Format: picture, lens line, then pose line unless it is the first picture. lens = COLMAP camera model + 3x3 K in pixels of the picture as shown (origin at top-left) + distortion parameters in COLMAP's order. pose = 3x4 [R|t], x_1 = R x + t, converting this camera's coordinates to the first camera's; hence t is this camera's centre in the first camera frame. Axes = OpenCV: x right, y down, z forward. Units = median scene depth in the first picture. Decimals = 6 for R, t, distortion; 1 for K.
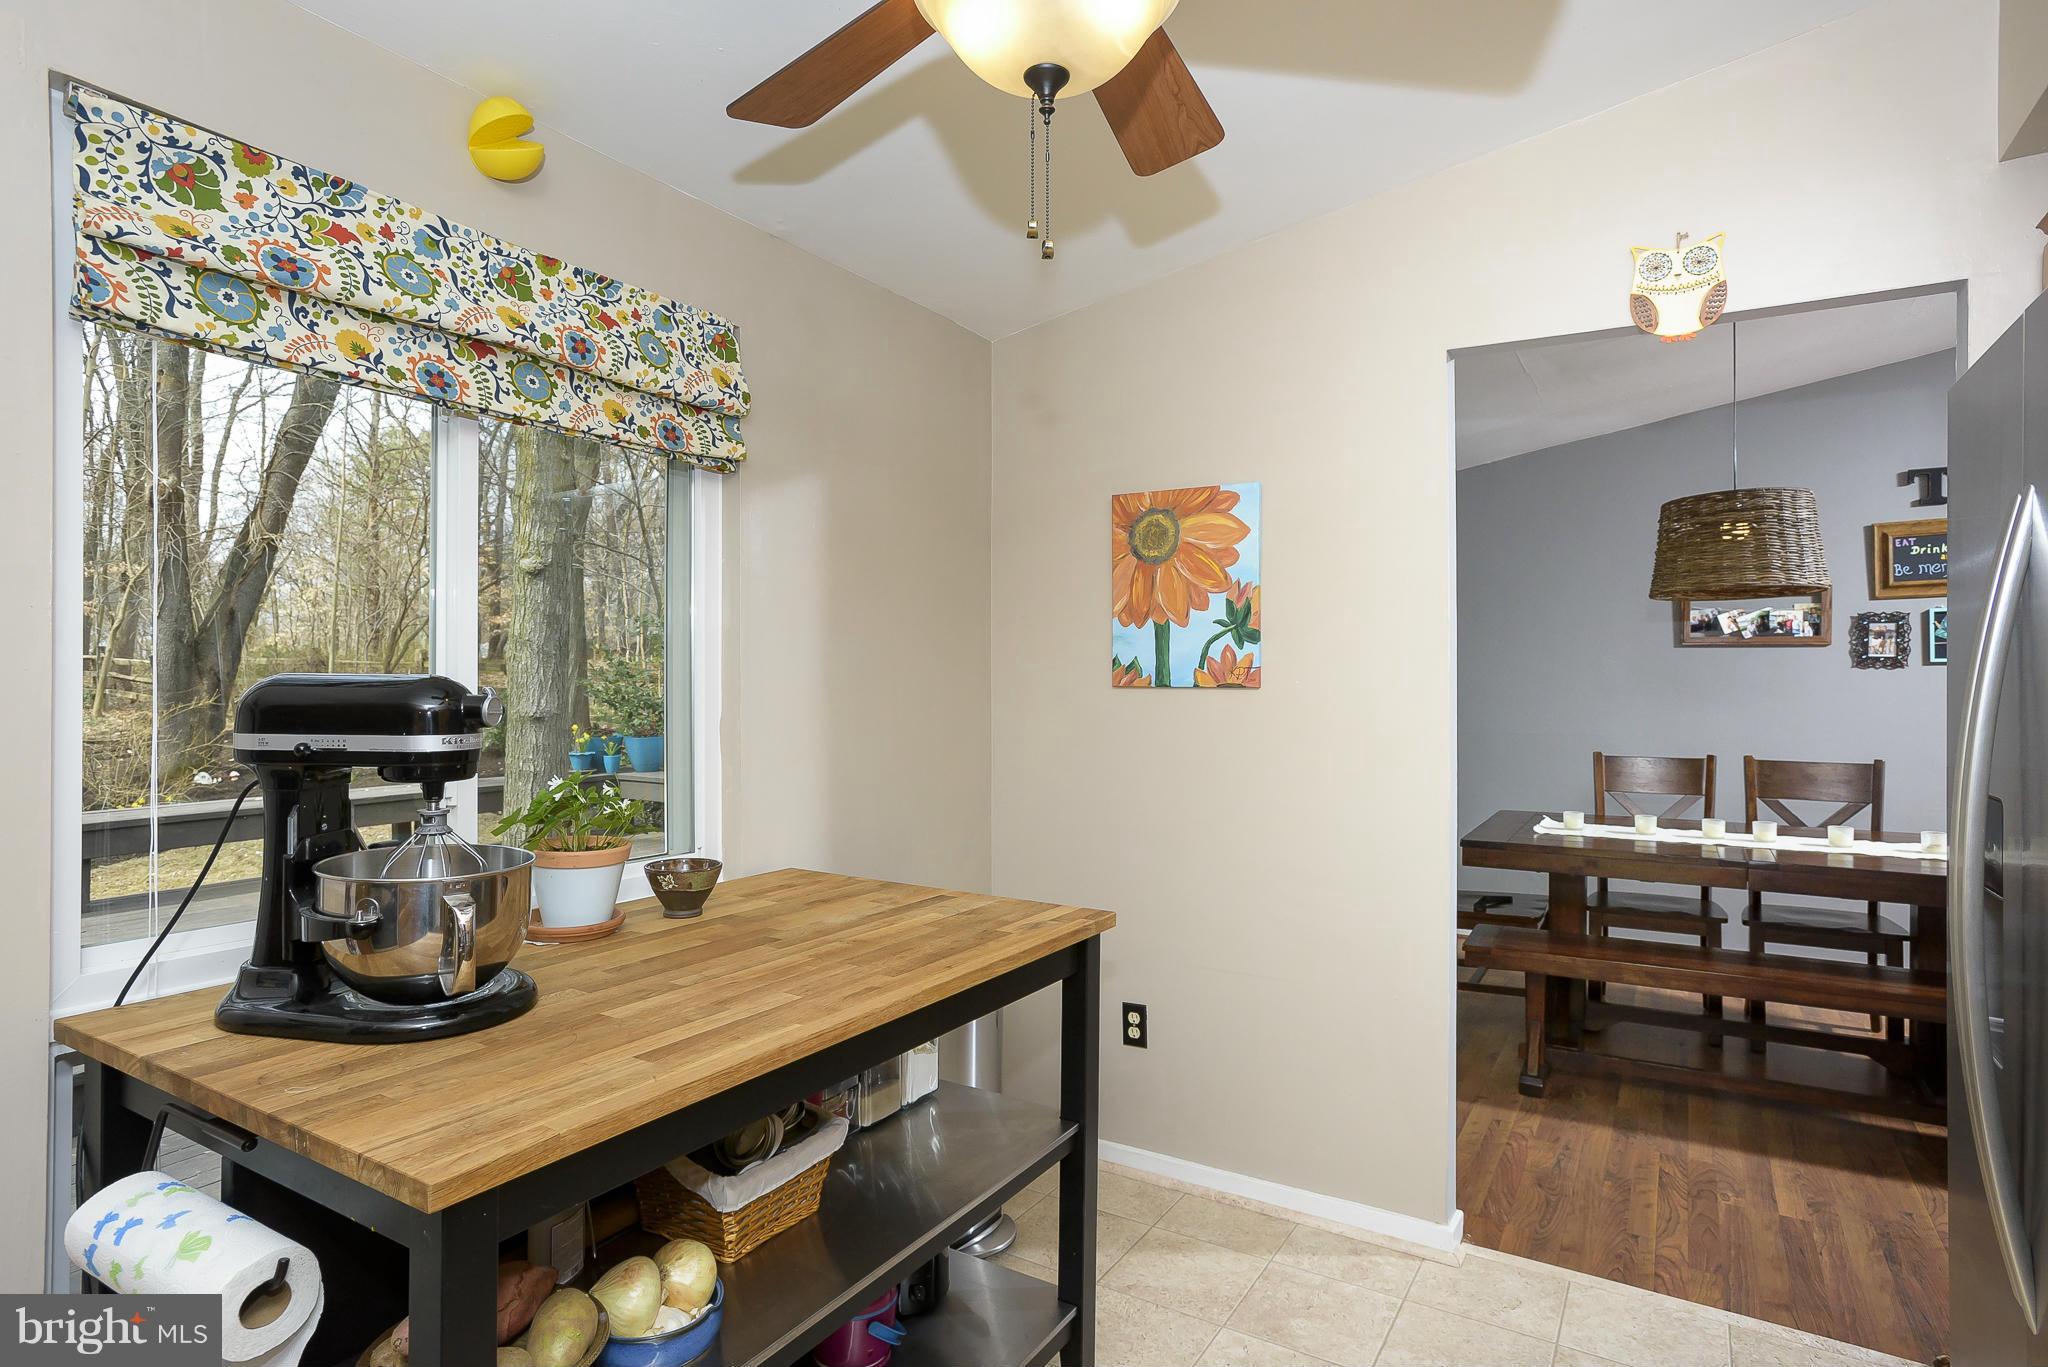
lens RADIAL K [[1123.1, 0, 1016.2], [0, 1123.1, 678.3], [0, 0, 1]] dist [-0.003064, 0.006540]
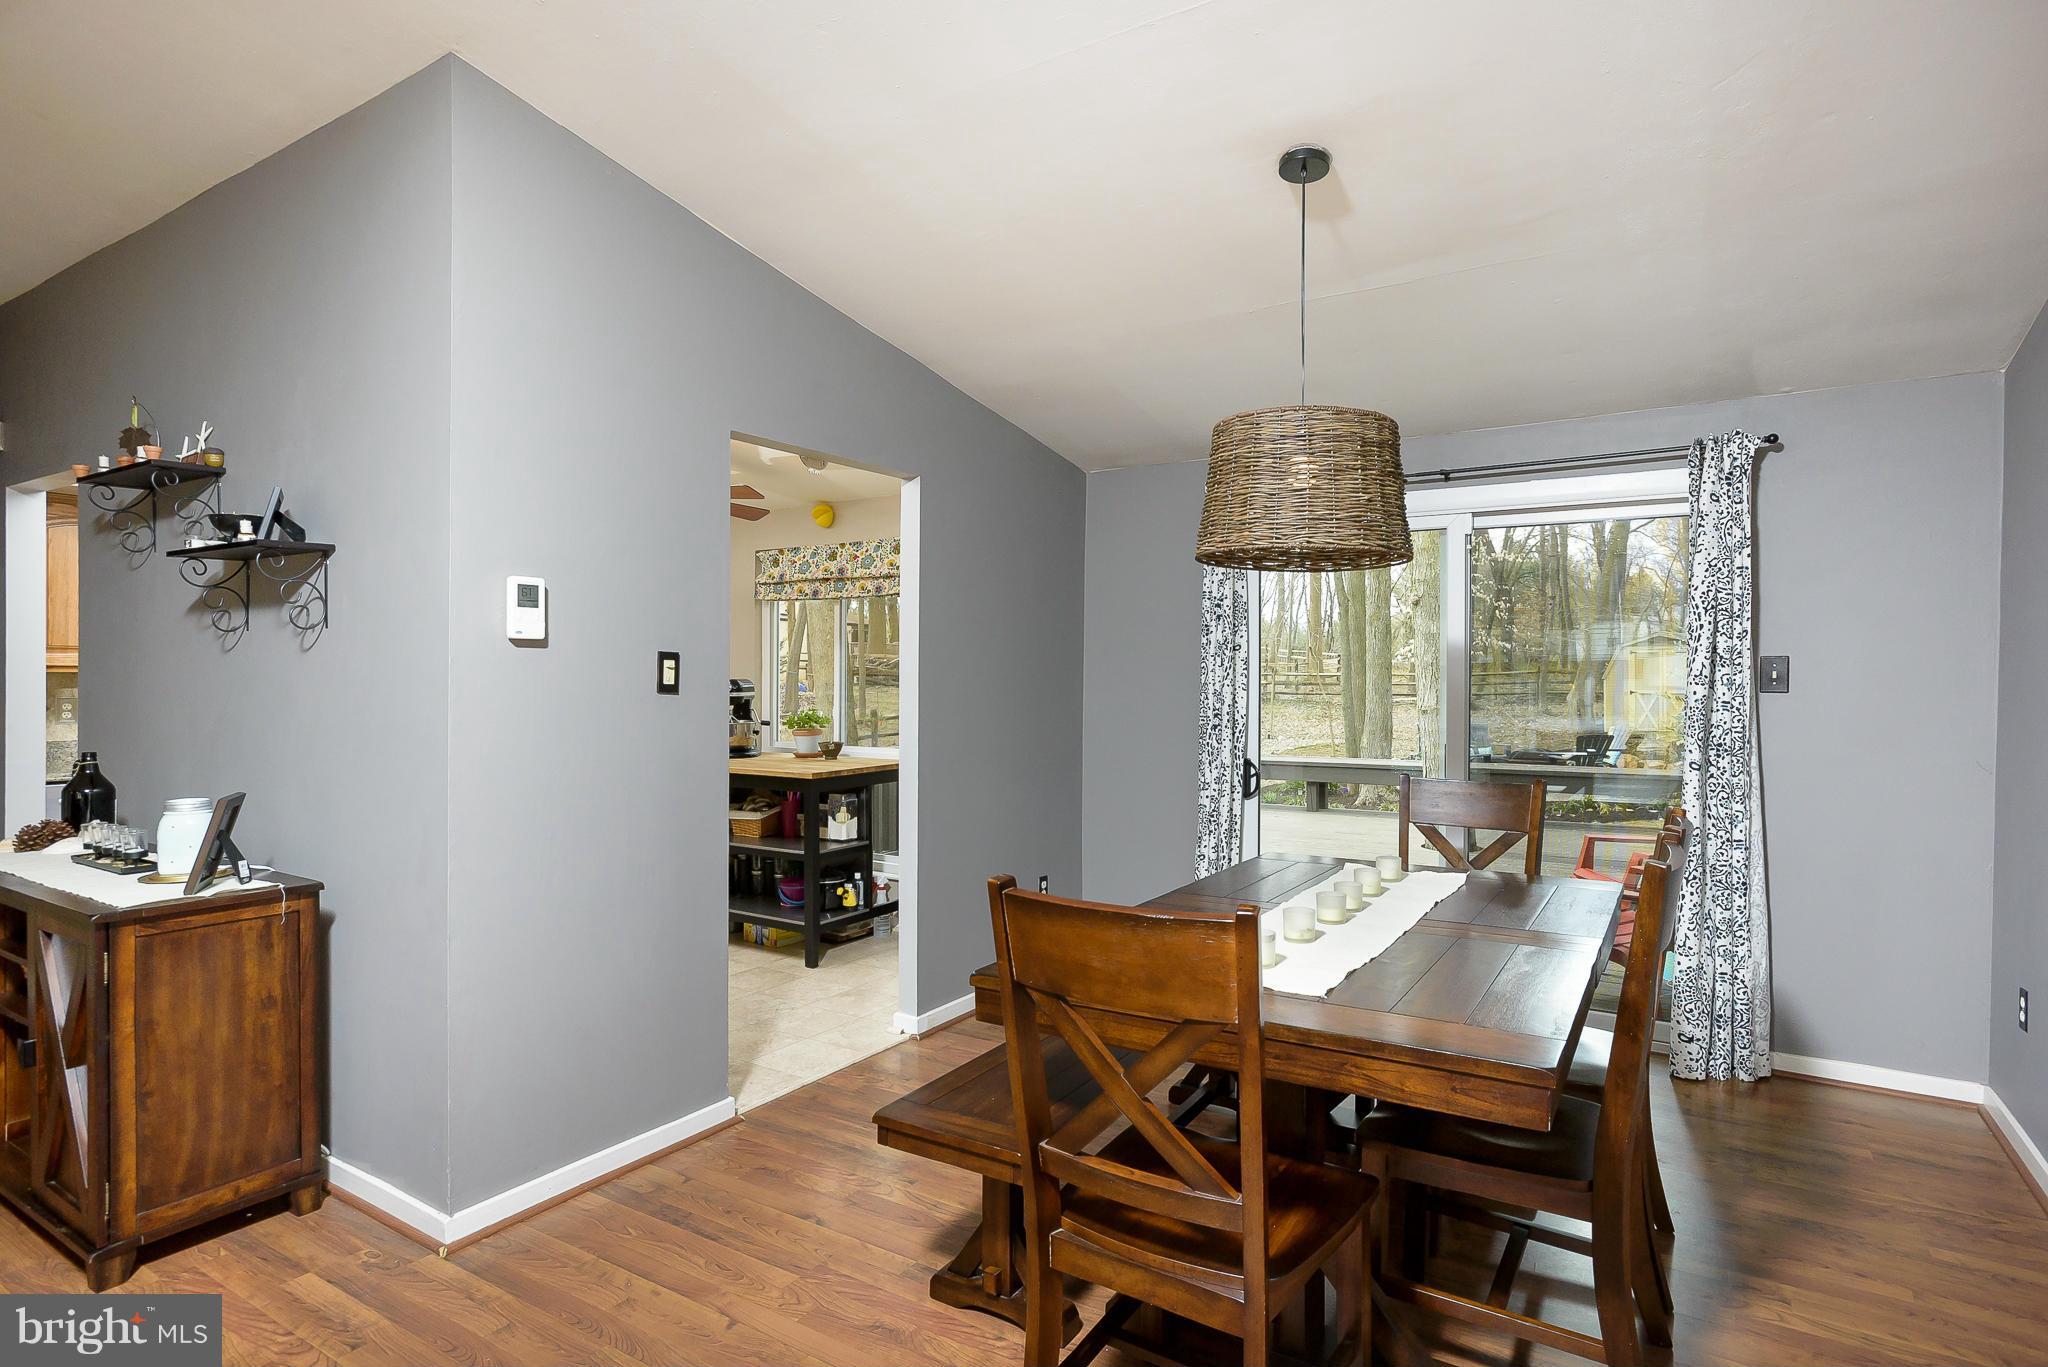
lens RADIAL K [[1056.4, 0, 1024.6], [0, 1056.4, 676.9], [0, 0, 1]] dist [-0.034226, 0.018886]
pose [[-0.026585, -0.002413, -0.999644, 1.042050], [0.001006, 0.999997, -0.002441, -0.000165], [0.999646, -0.001070, -0.026582, 0.665870]]
